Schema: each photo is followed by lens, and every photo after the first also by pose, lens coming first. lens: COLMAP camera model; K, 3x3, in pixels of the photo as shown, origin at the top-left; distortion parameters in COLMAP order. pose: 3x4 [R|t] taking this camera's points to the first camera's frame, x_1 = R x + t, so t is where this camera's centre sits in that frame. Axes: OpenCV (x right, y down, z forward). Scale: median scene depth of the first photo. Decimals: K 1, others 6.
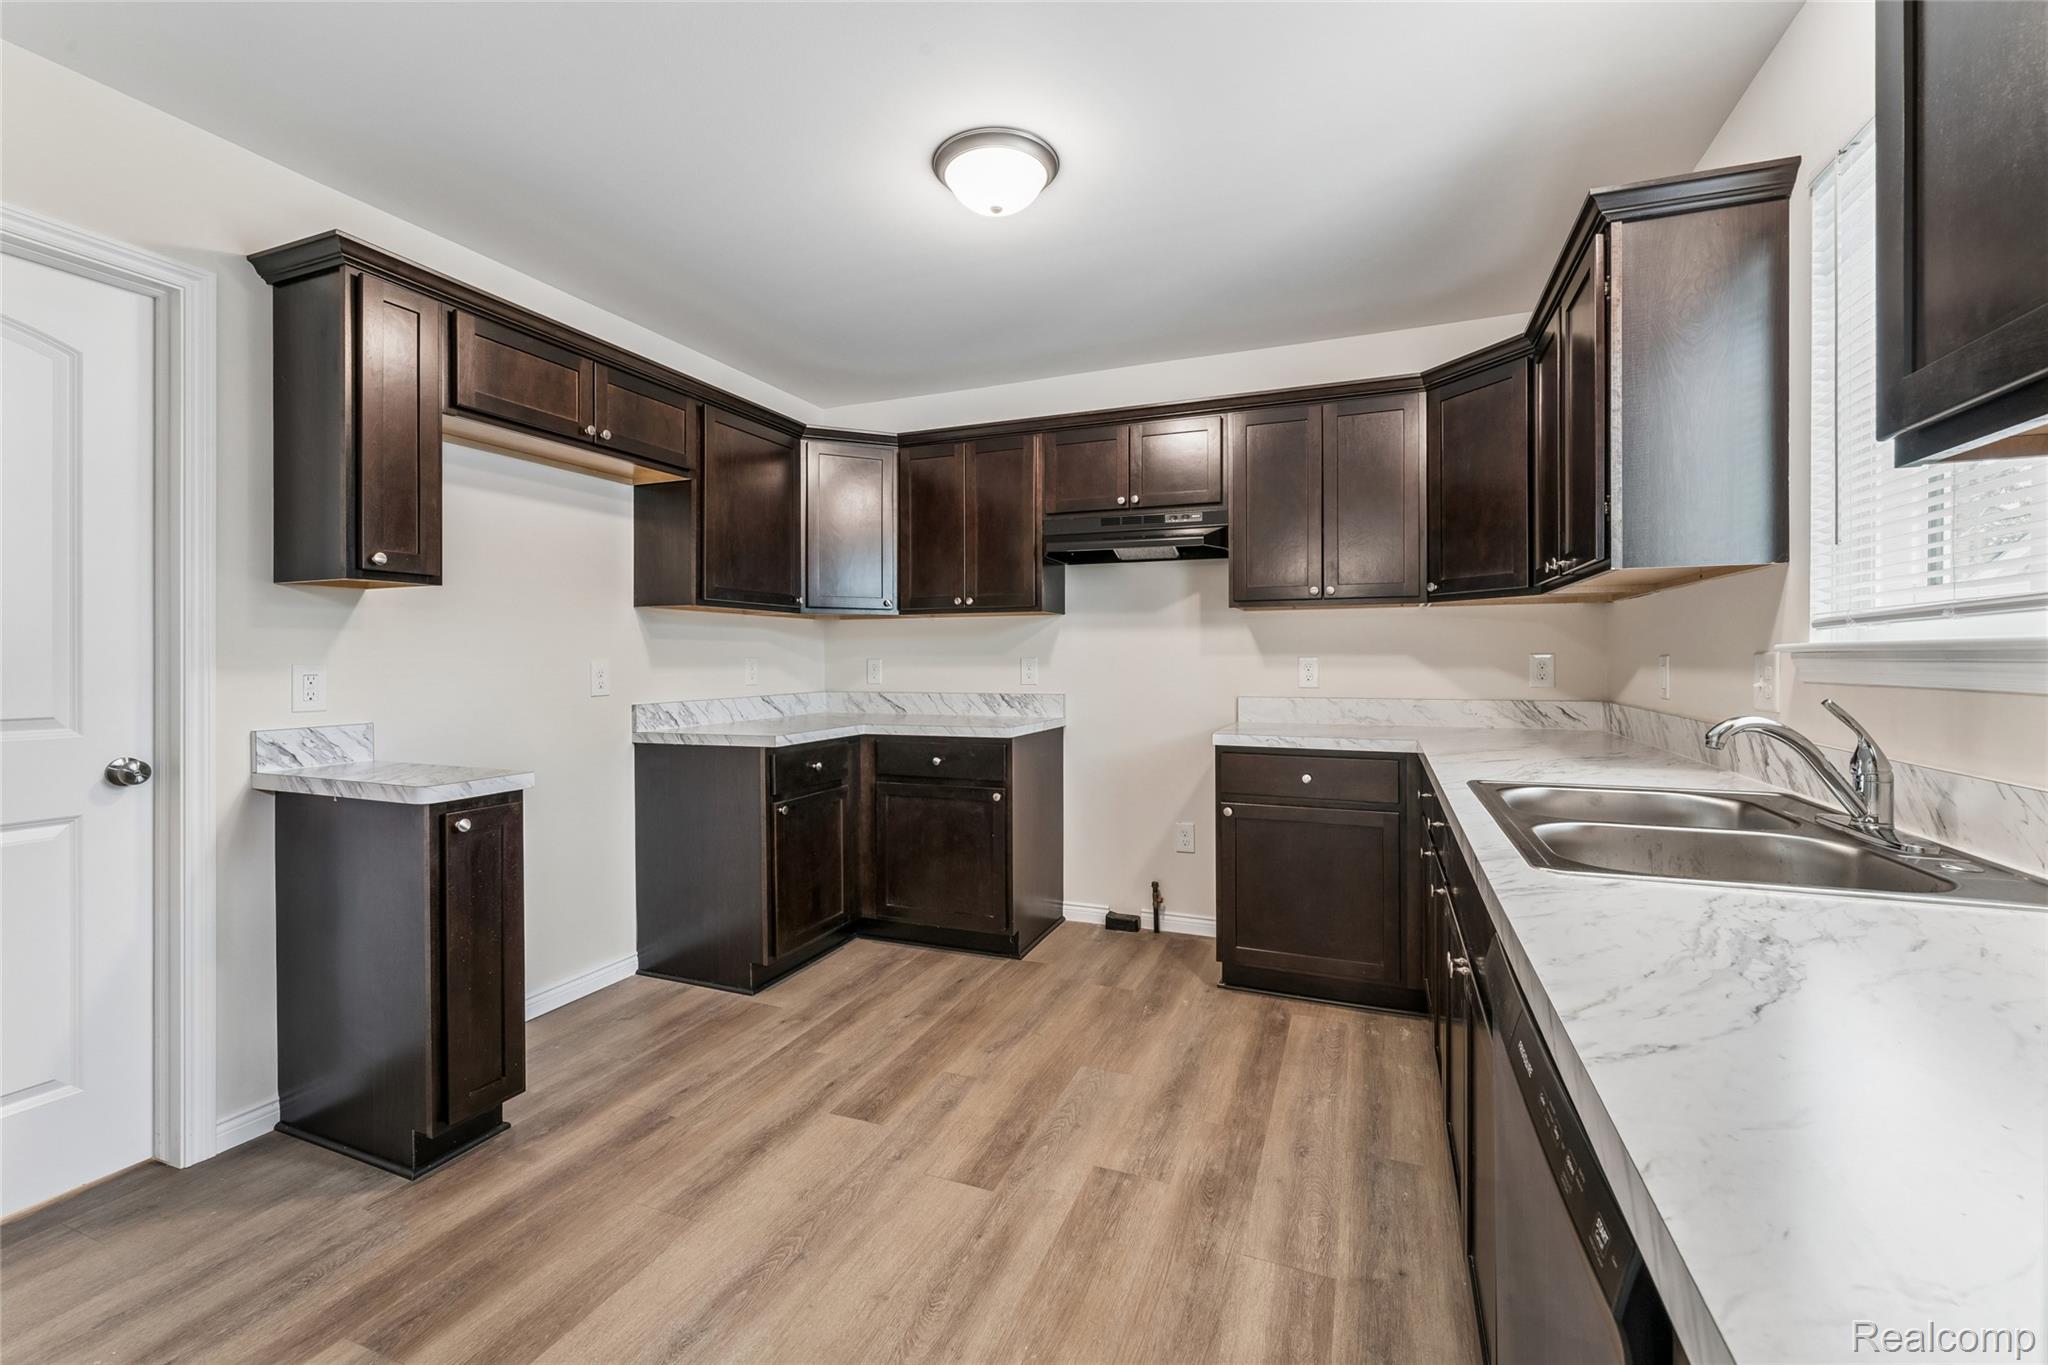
lens RADIAL K [[865.1, 0, 1023.7], [0, 865.1, 654.5], [0, 0, 1]] dist [0.000401, -0.000044]
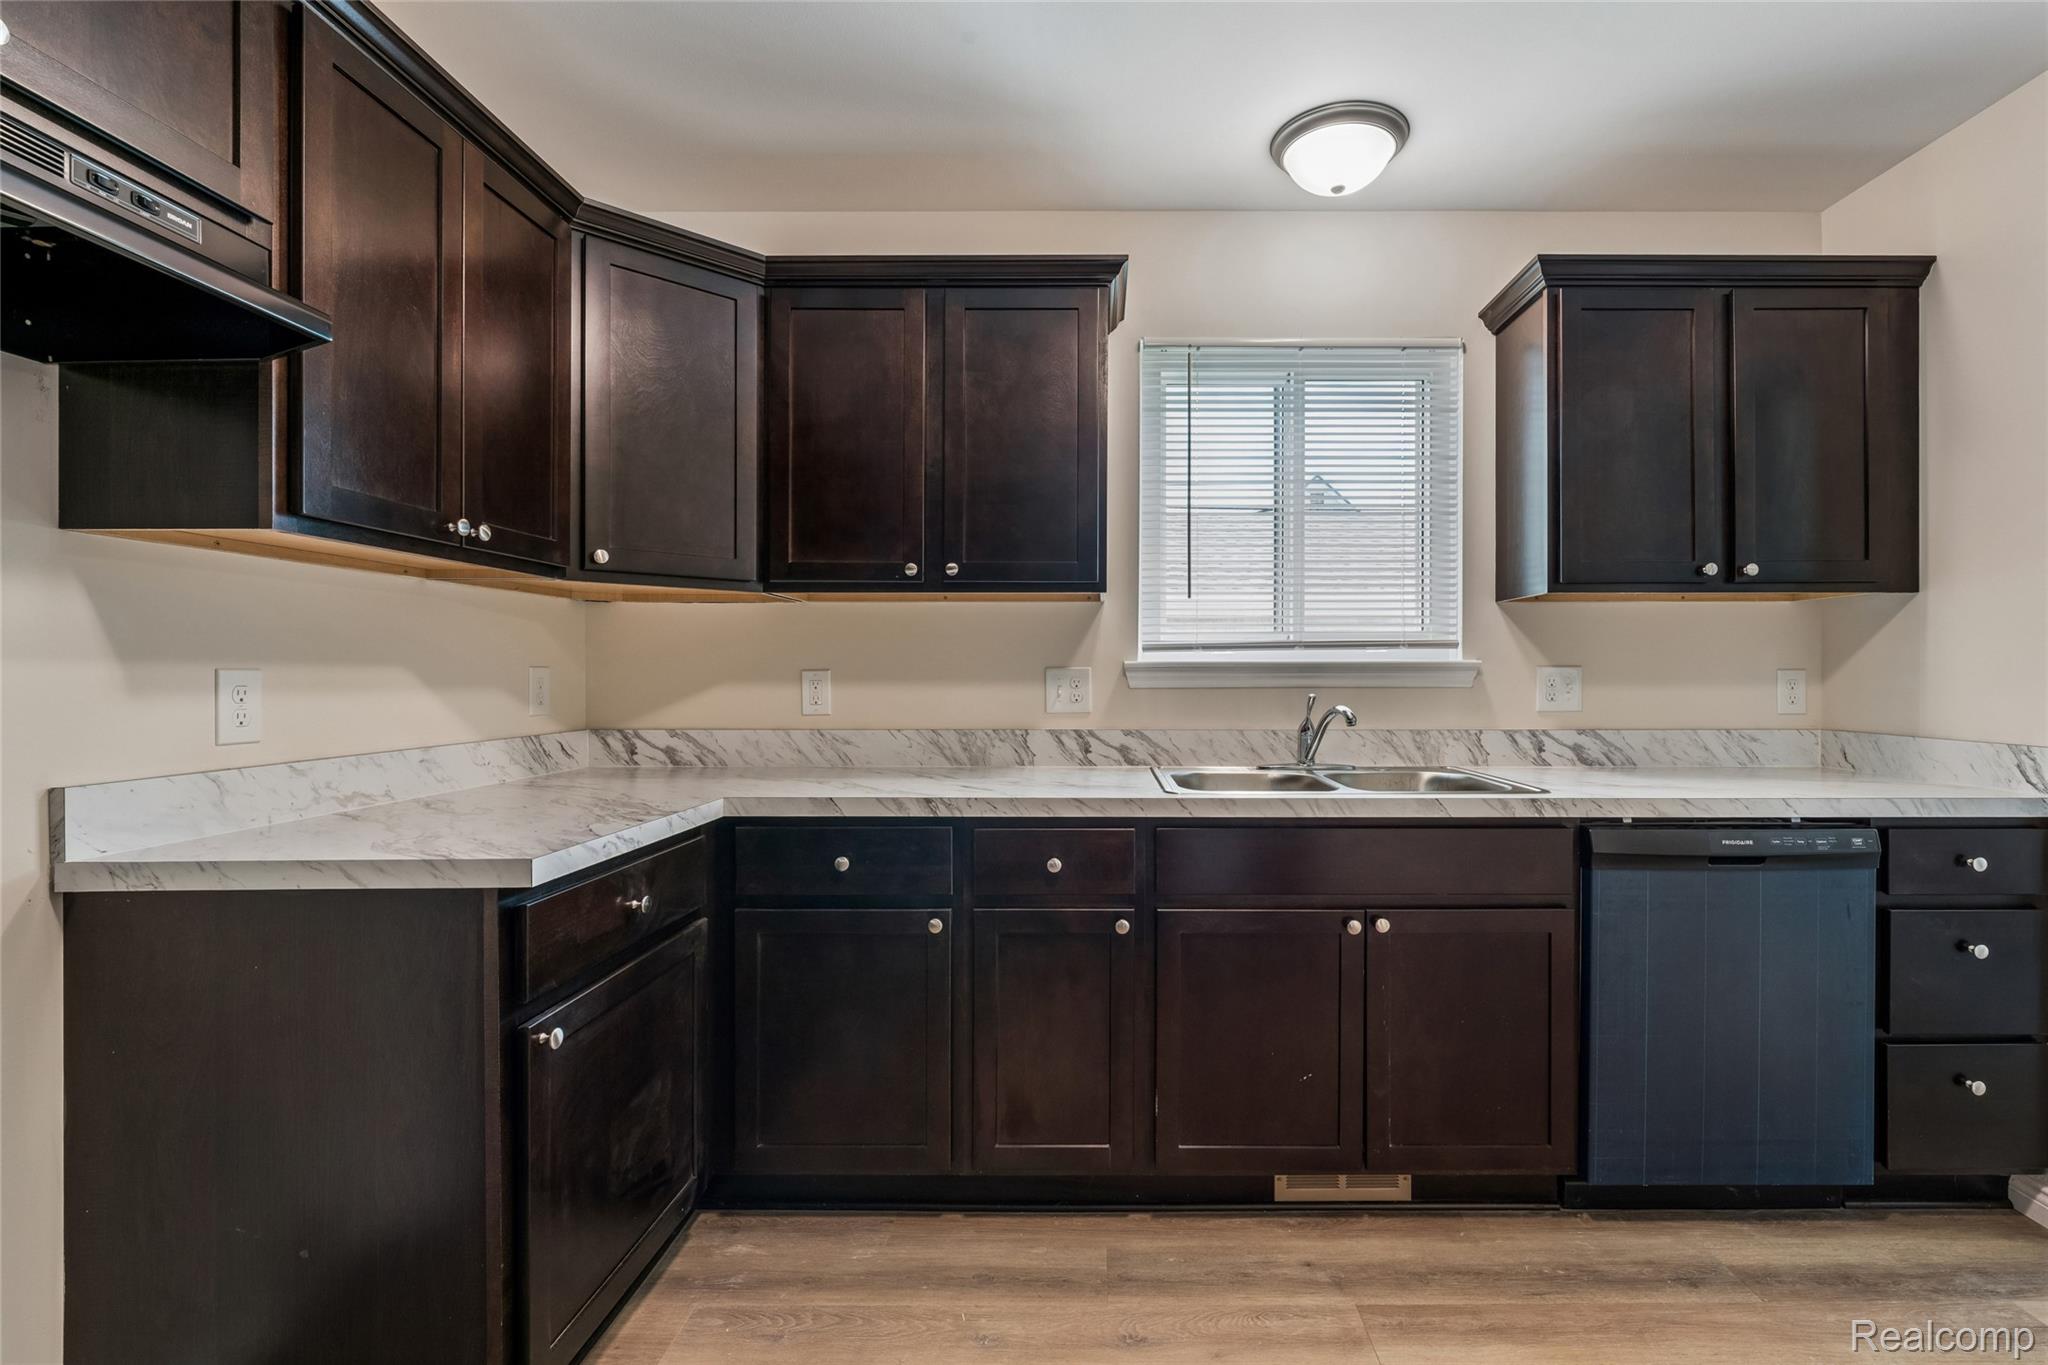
lens RADIAL K [[917.5, 0, 1108.5], [0, 917.5, 668.9], [0, 0, 1]] dist [-0.001292, 0.000113]
pose [[-0.380013, 0.009648, 0.924931, -0.306398], [-0.000100, 0.999945, -0.010471, 0.009752], [-0.924981, -0.004072, -0.379991, 1.020574]]
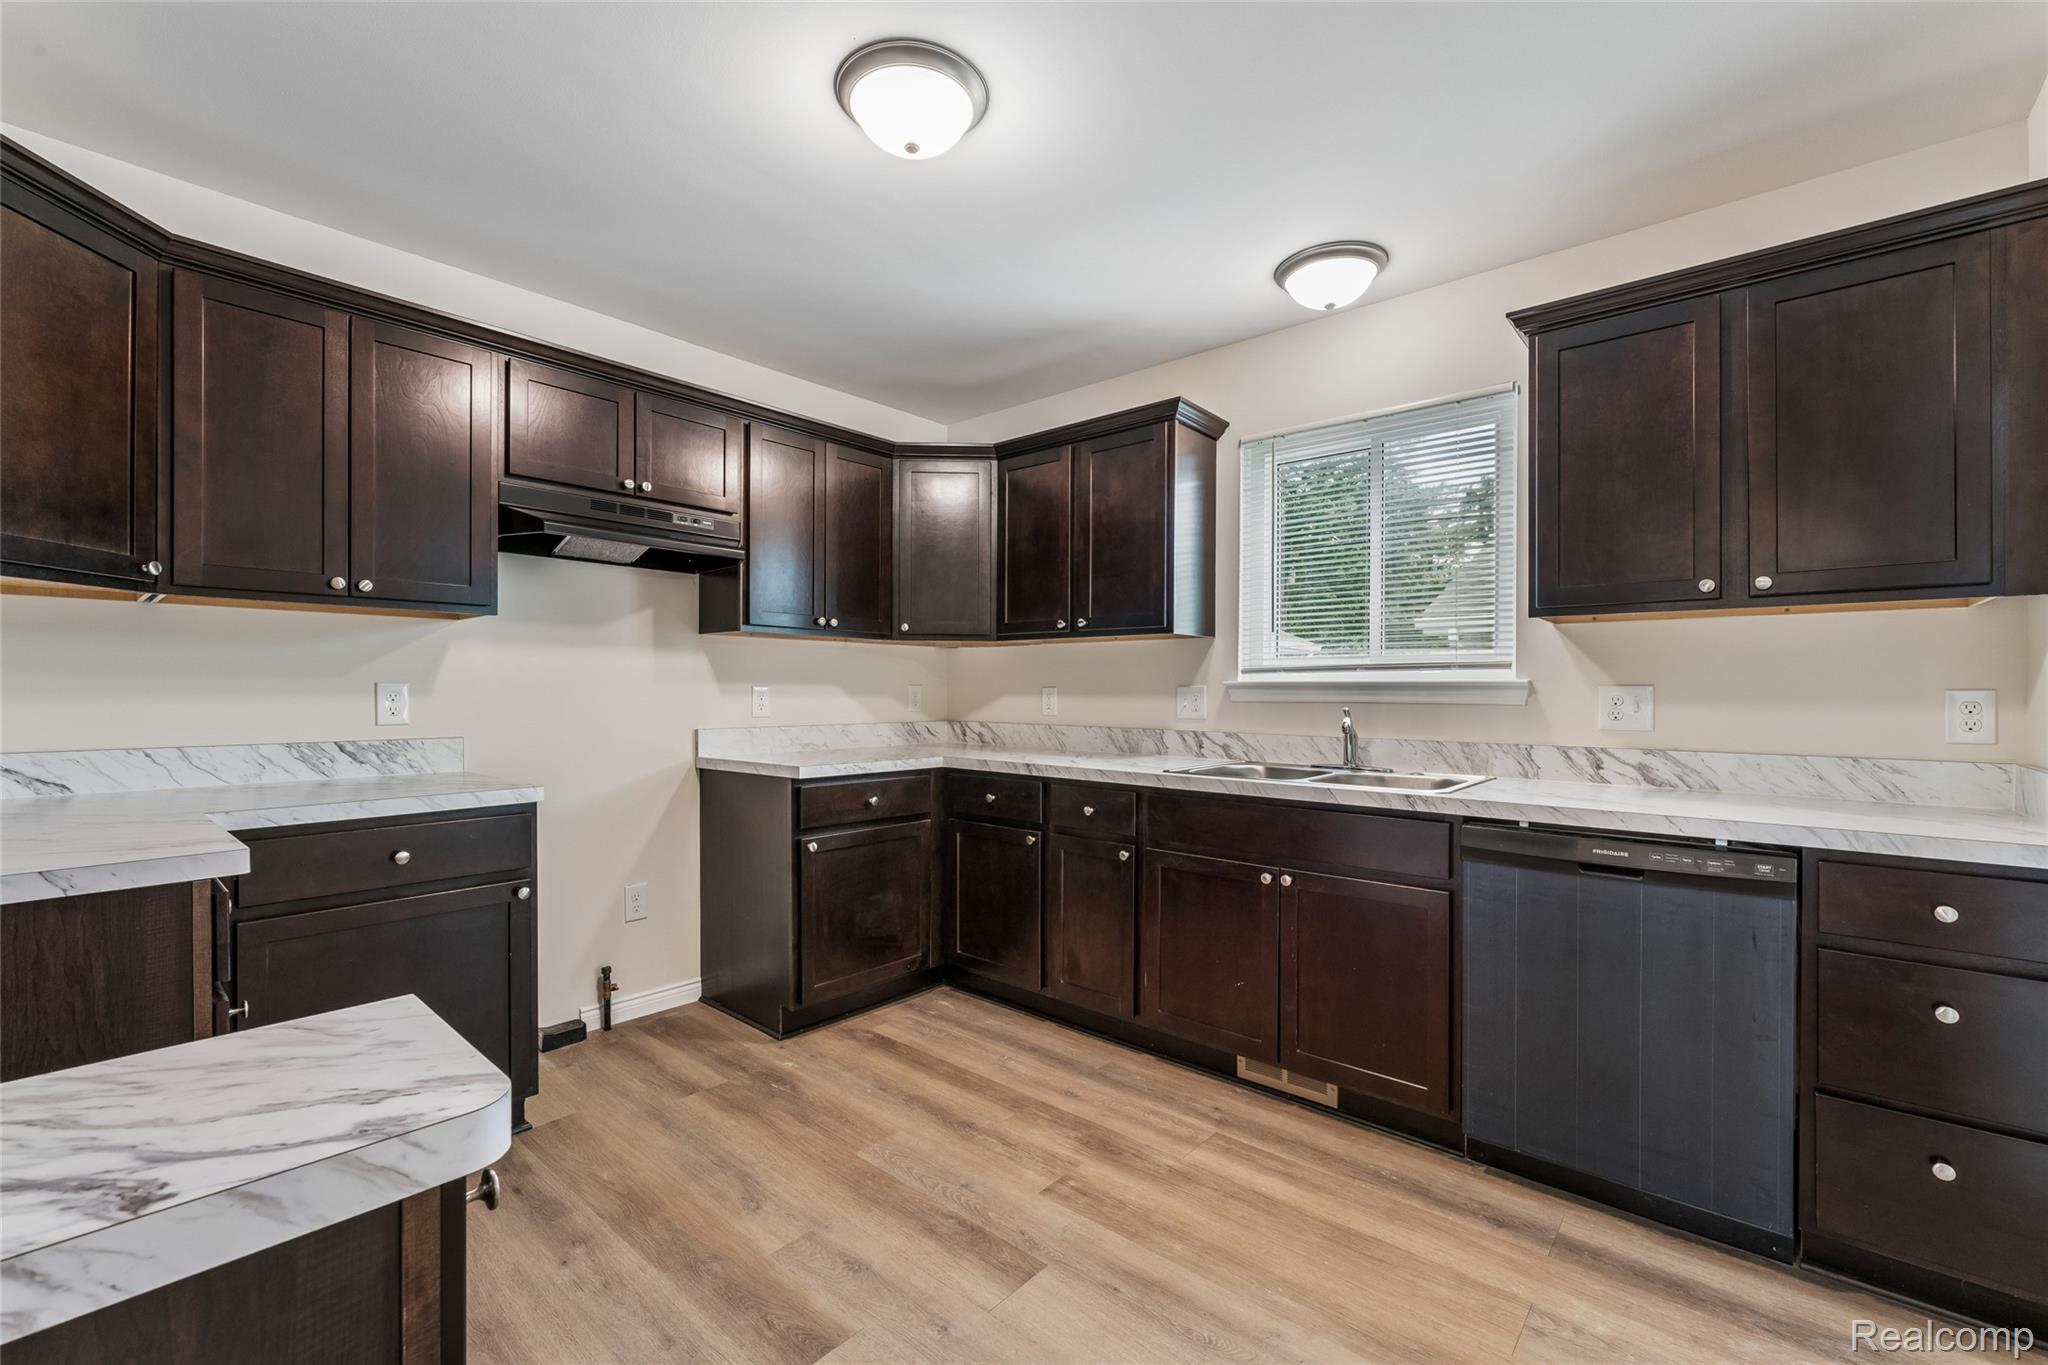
lens RADIAL K [[860.3, 0, 1024.0], [0, 860.3, 682.5], [0, 0, 1]] dist [0.000377, 0.000024]
pose [[0.321527, 0.013667, 0.946802, -0.655207], [-0.008975, 0.999895, -0.011386, 0.009886], [-0.946858, -0.004837, 0.321616, 0.525435]]
